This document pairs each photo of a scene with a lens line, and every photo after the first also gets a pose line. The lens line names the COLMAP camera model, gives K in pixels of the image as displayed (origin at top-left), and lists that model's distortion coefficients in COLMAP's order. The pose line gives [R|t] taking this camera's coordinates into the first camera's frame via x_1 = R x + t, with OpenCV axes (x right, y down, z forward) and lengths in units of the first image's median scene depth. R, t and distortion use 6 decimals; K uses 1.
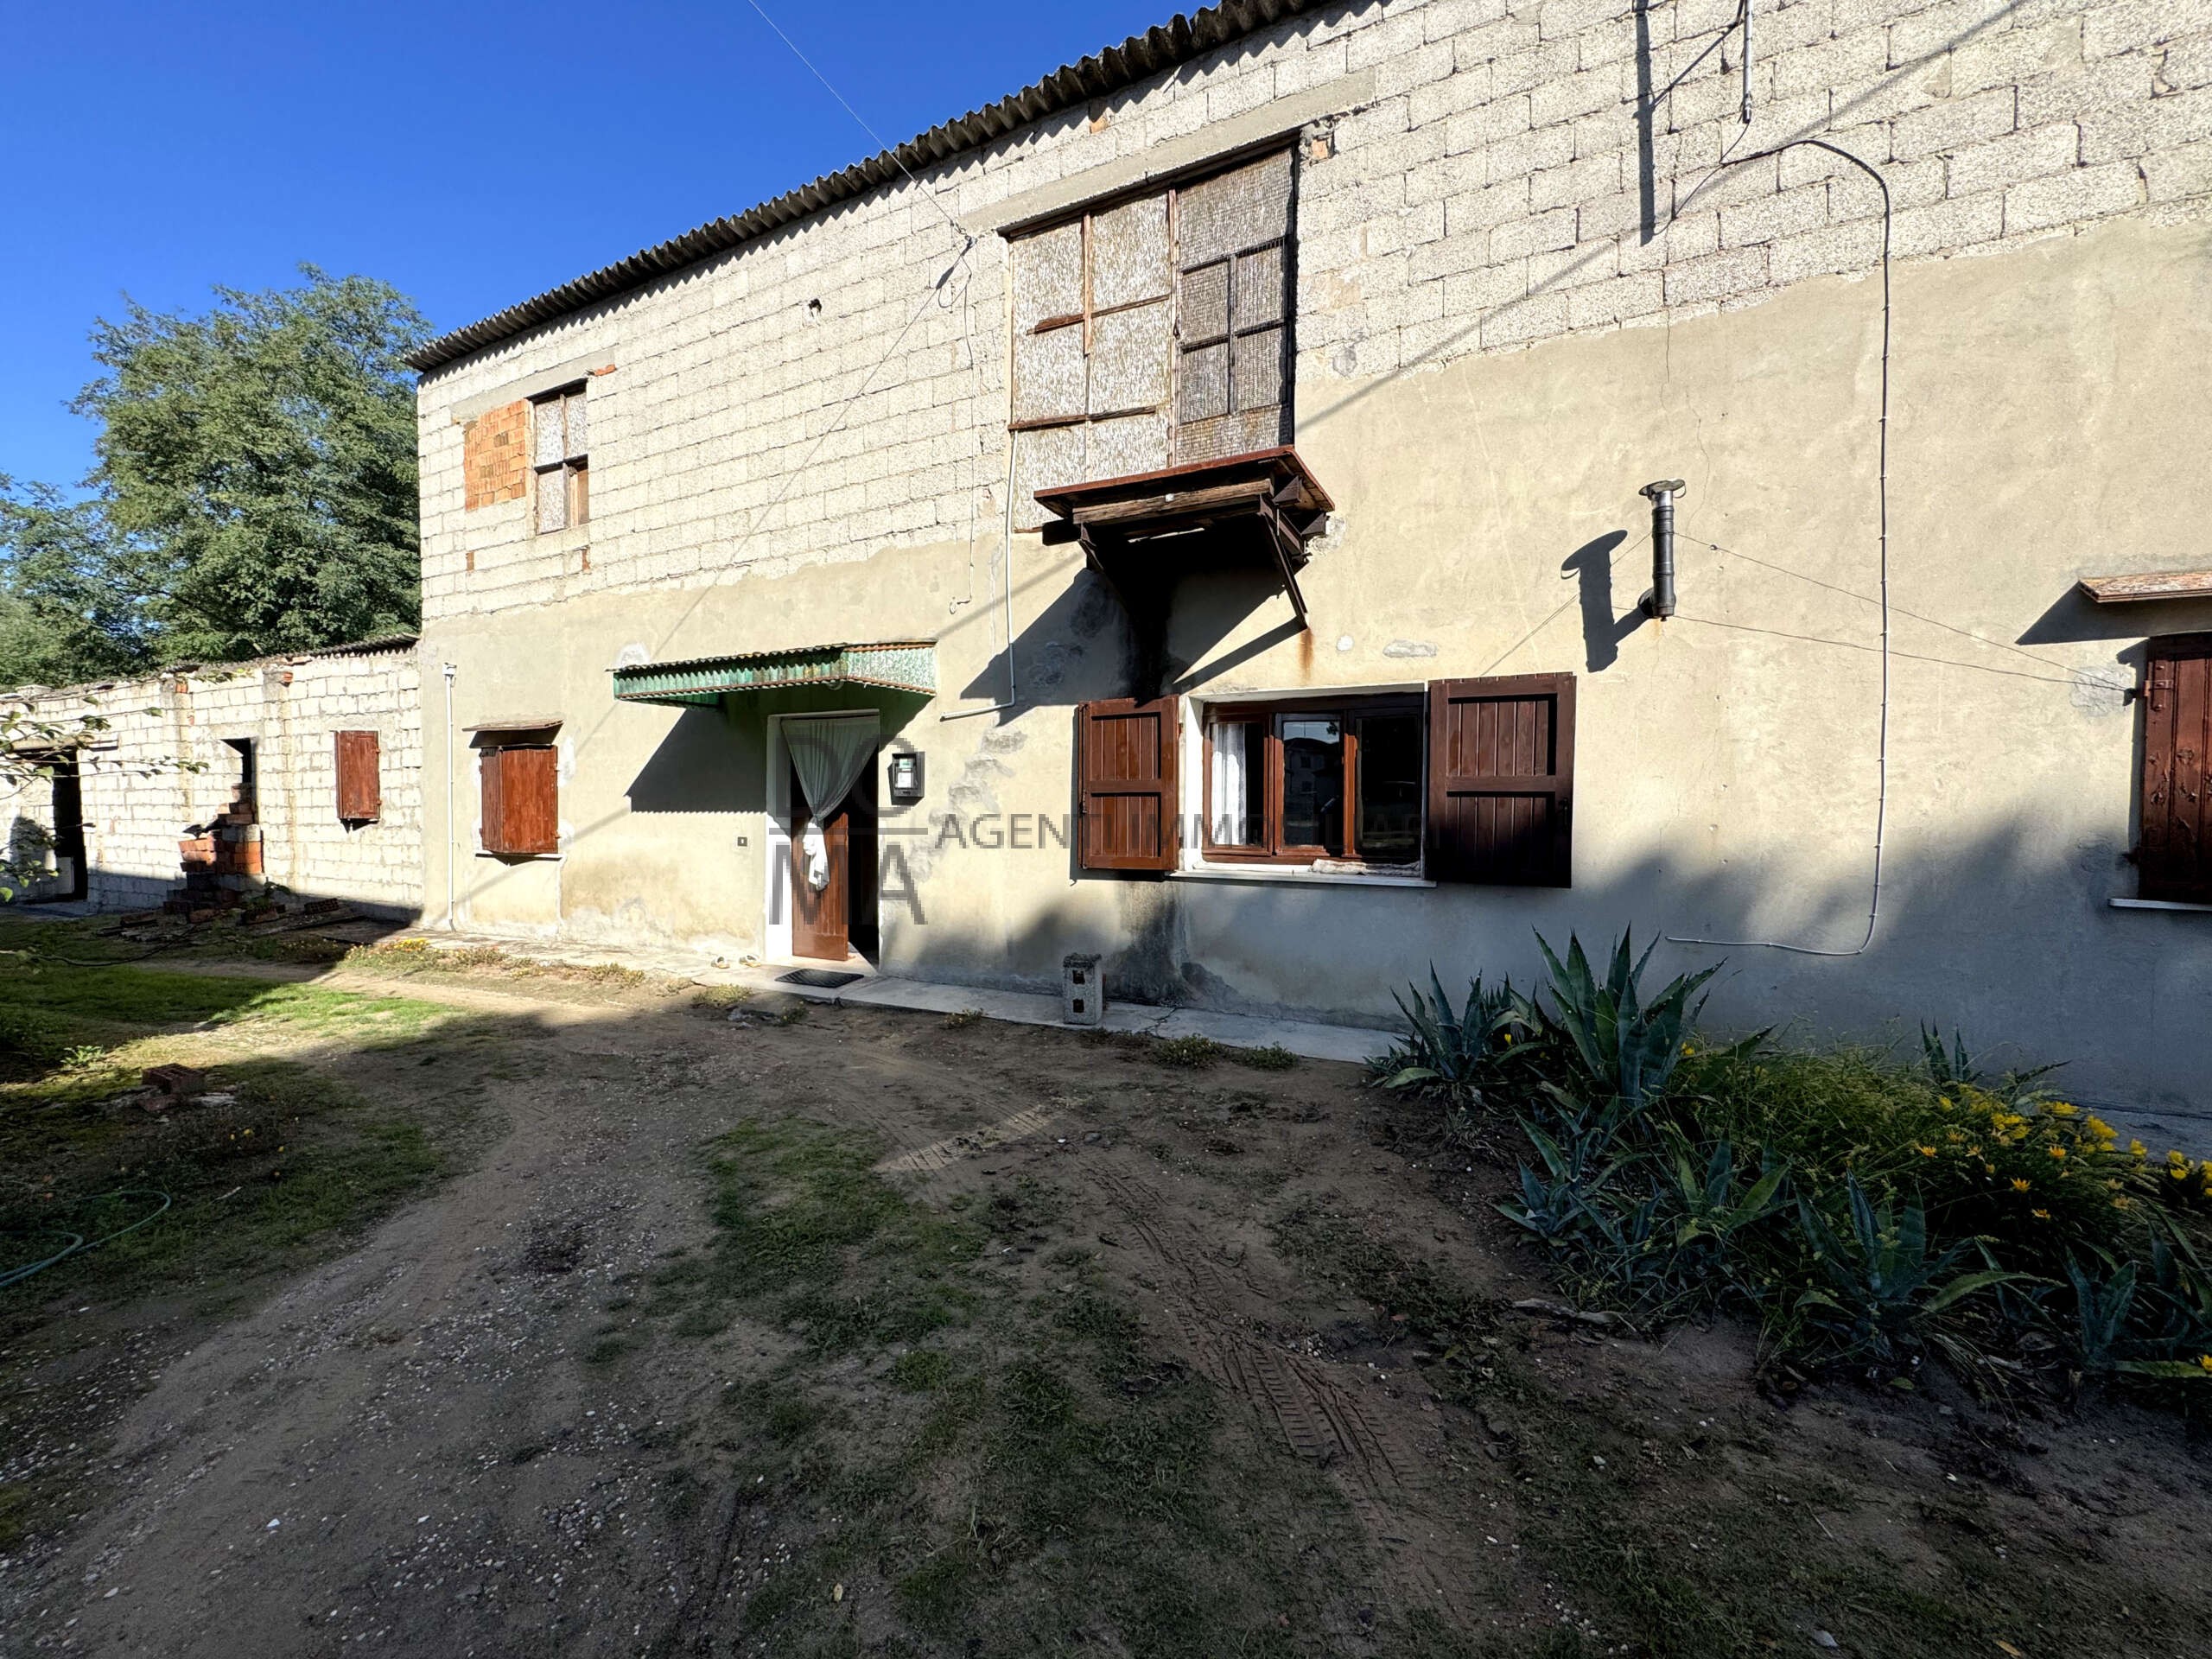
lens RADIAL K [[880.3, 0, 1102.9], [0, 880.3, 826.0], [0, 0, 1]] dist [-0.002500, 0.000567]
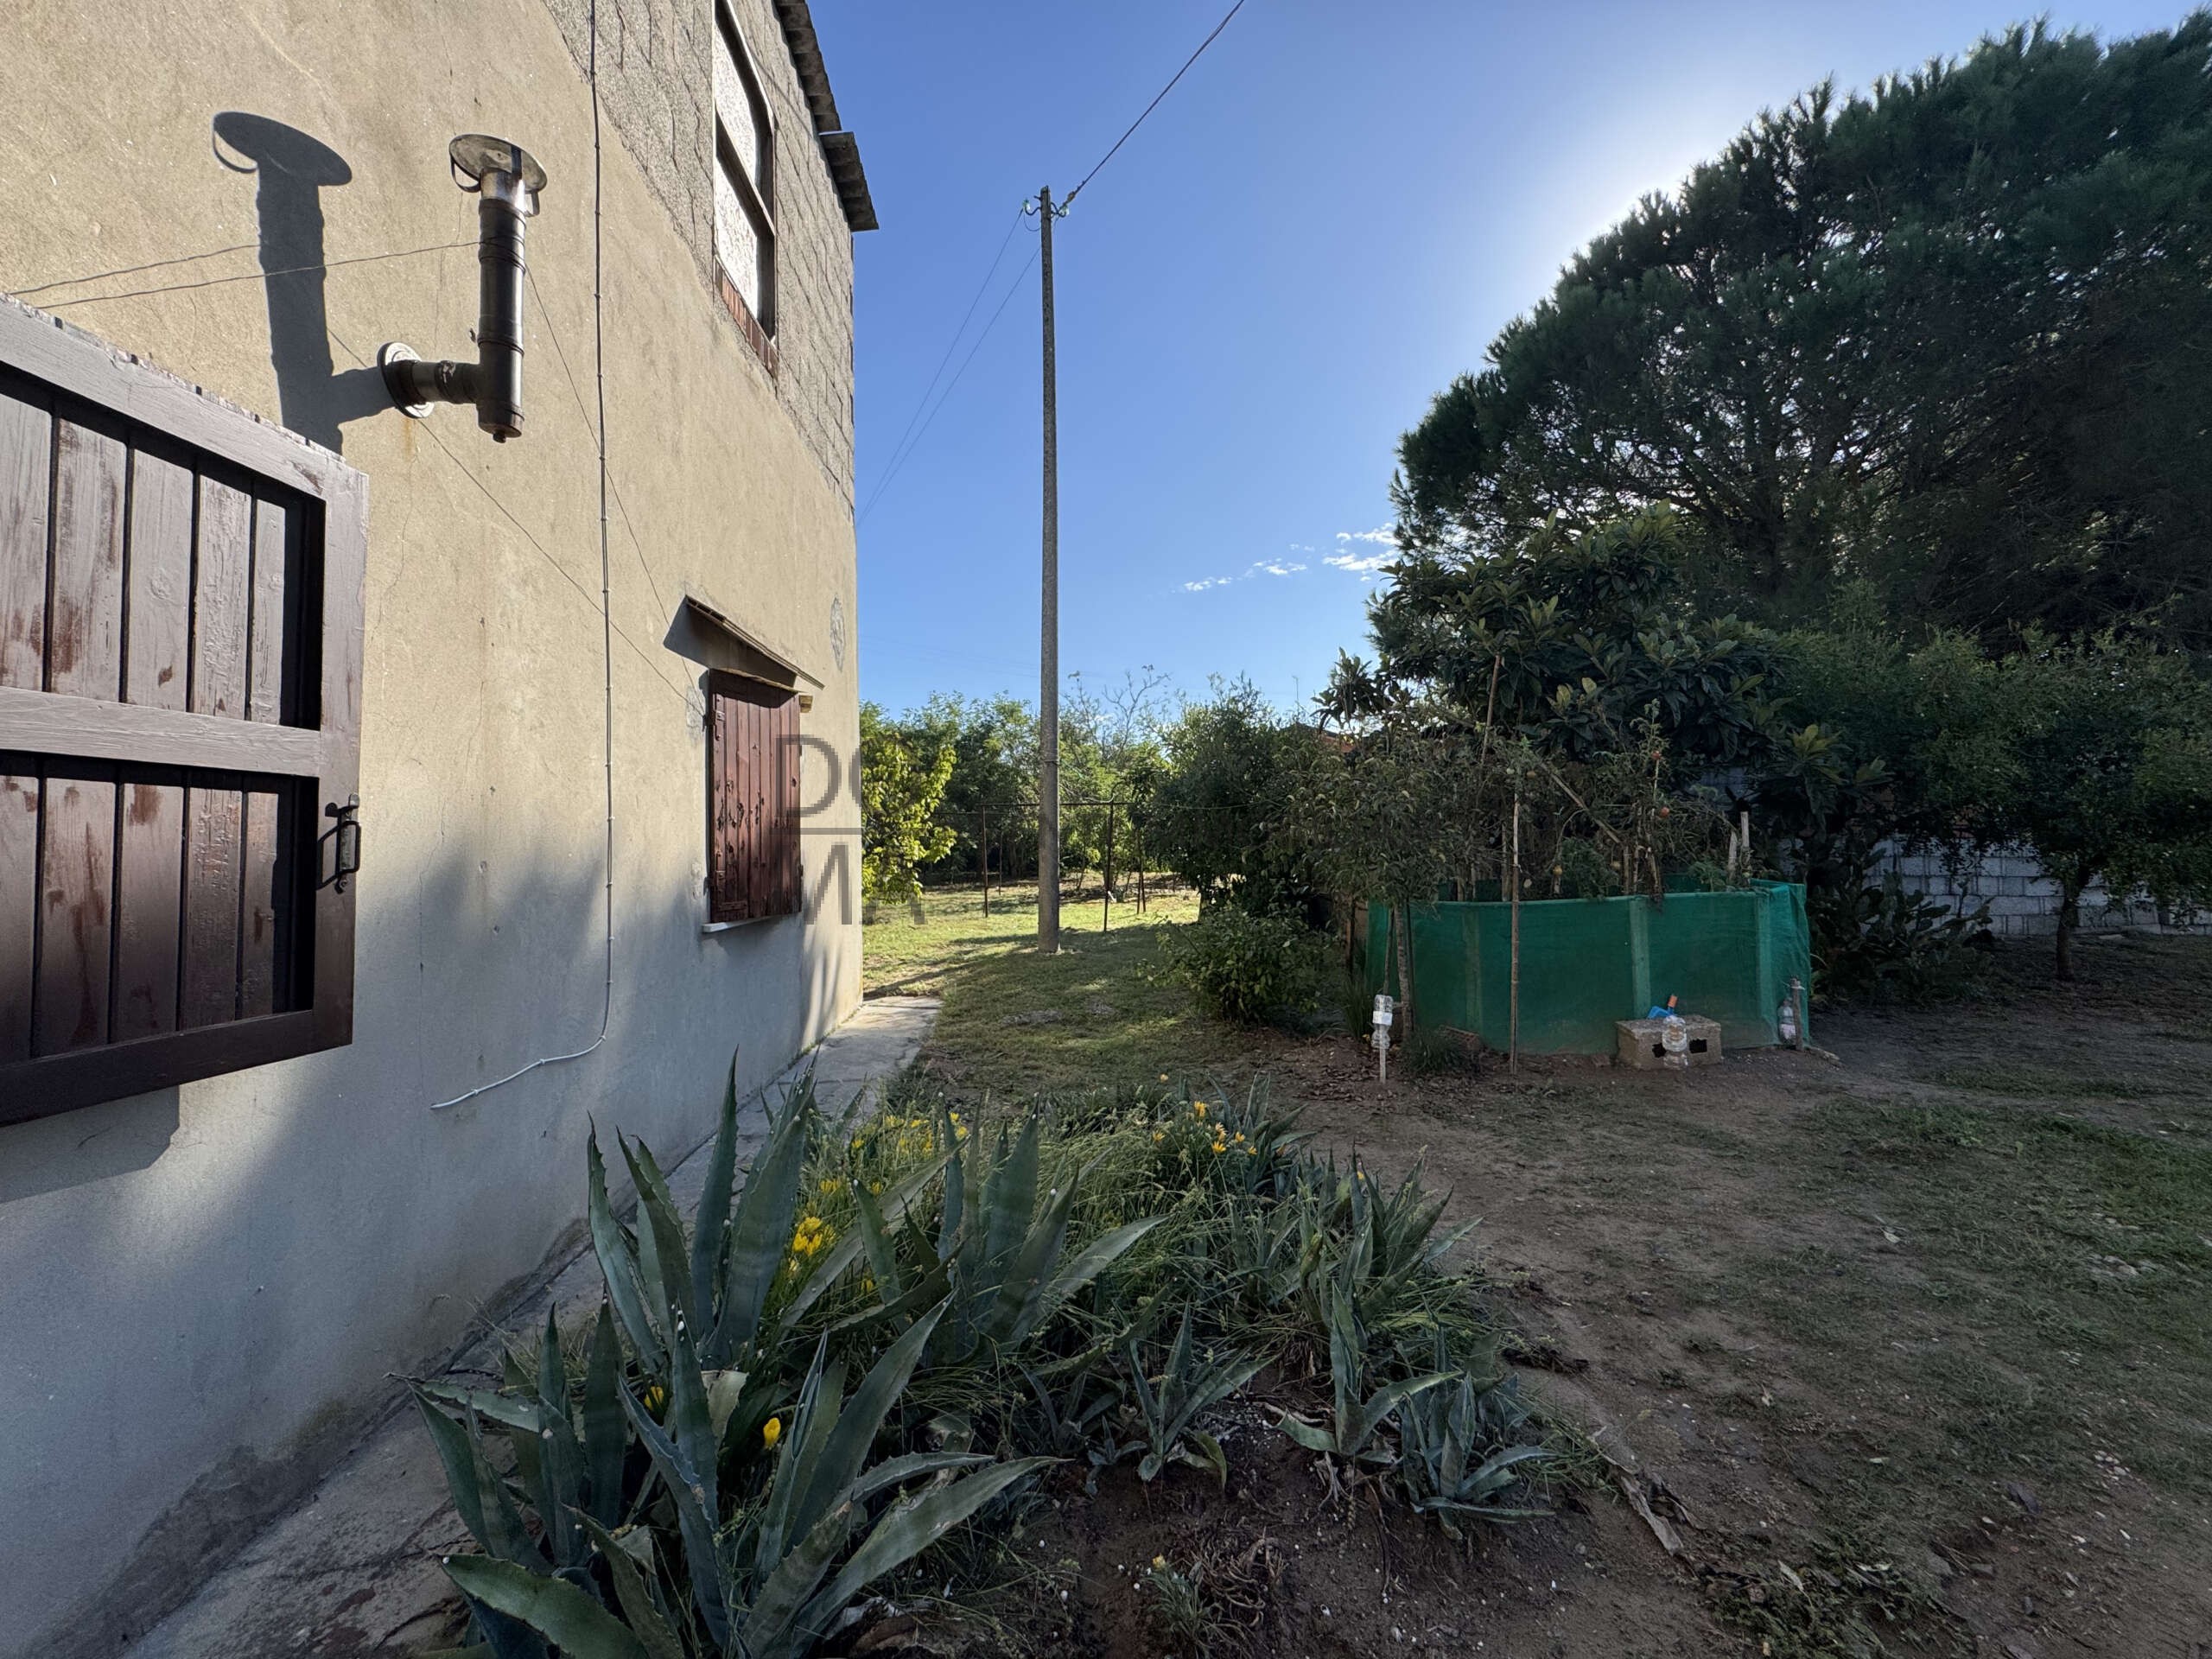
lens RADIAL K [[880.3, 0, 1112.3], [0, 880.3, 828.2], [0, 0, 1]] dist [-0.002500, 0.000567]
pose [[-0.510299, 0.022514, 0.859702, 0.048610], [0.038372, 0.999258, -0.003392, -0.004922], [-0.859141, 0.031258, -0.510784, 0.771306]]
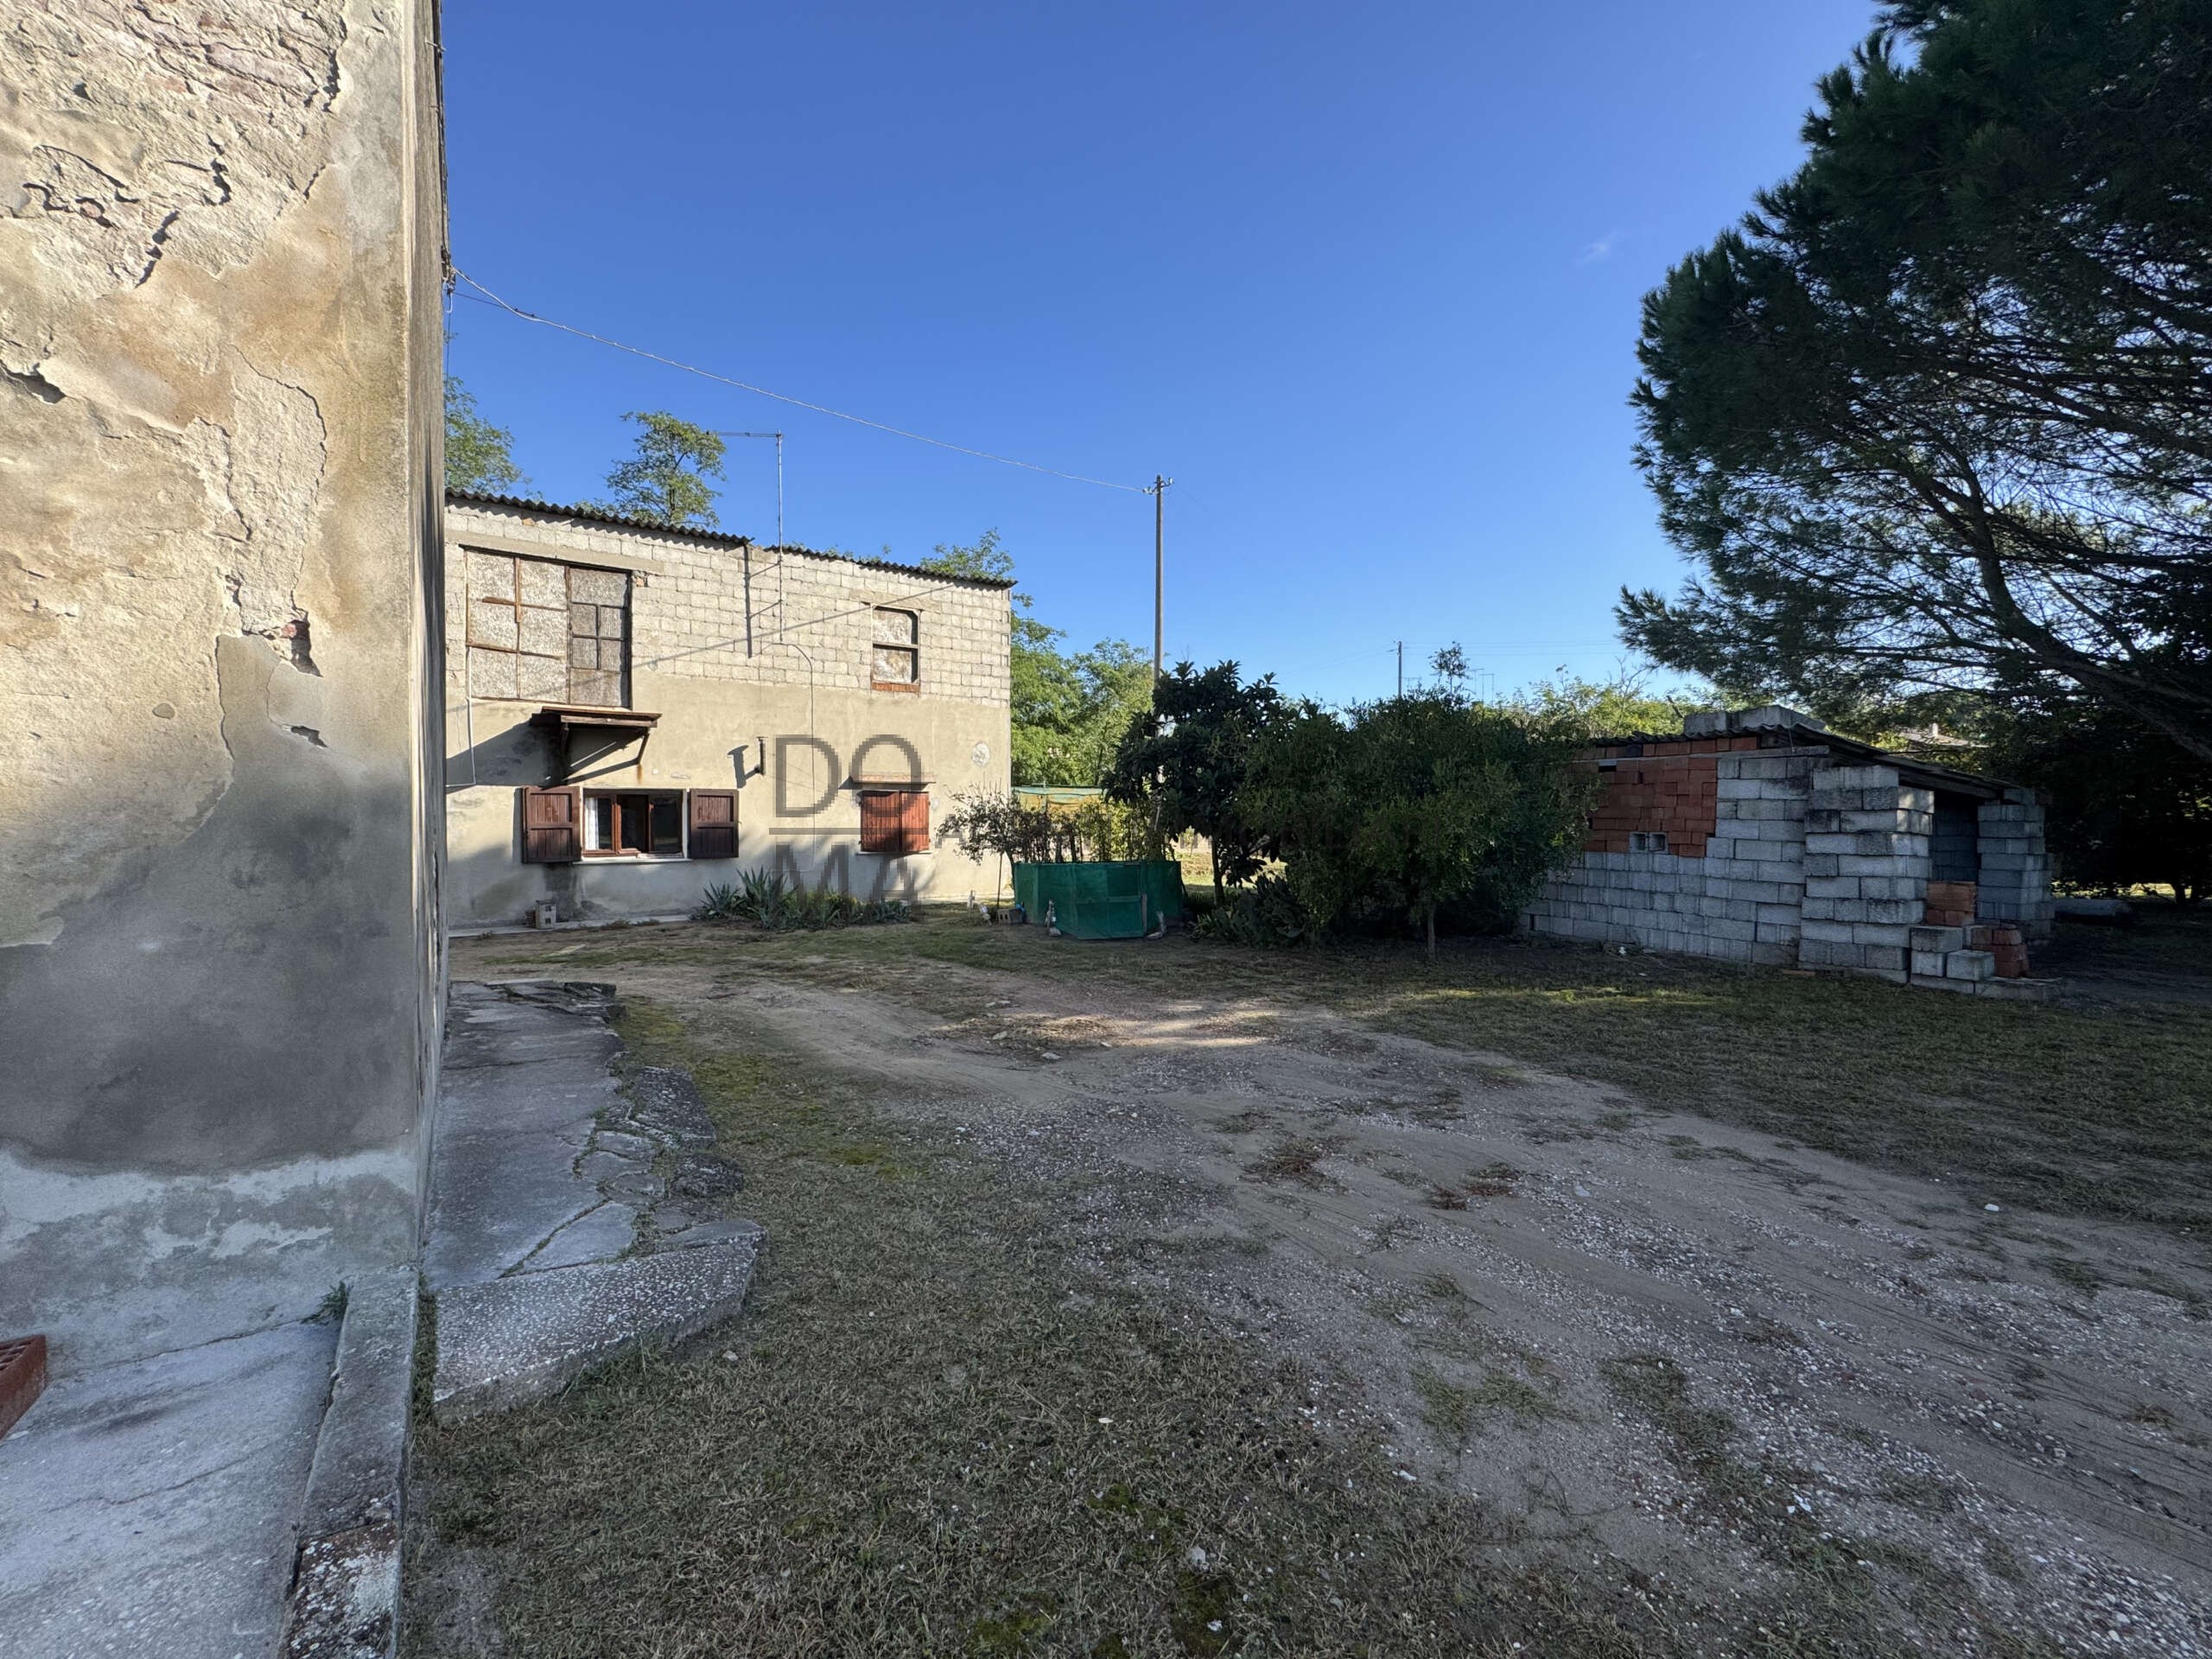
lens RADIAL K [[880.3, 0, 1103.9], [0, 880.3, 827.0], [0, 0, 1]] dist [-0.002500, 0.000567]
pose [[0.467836, -0.014483, 0.883697, -1.363353], [0.023874, 0.999708, 0.003745, -0.016703], [-0.883493, 0.019346, 0.468045, -1.359256]]
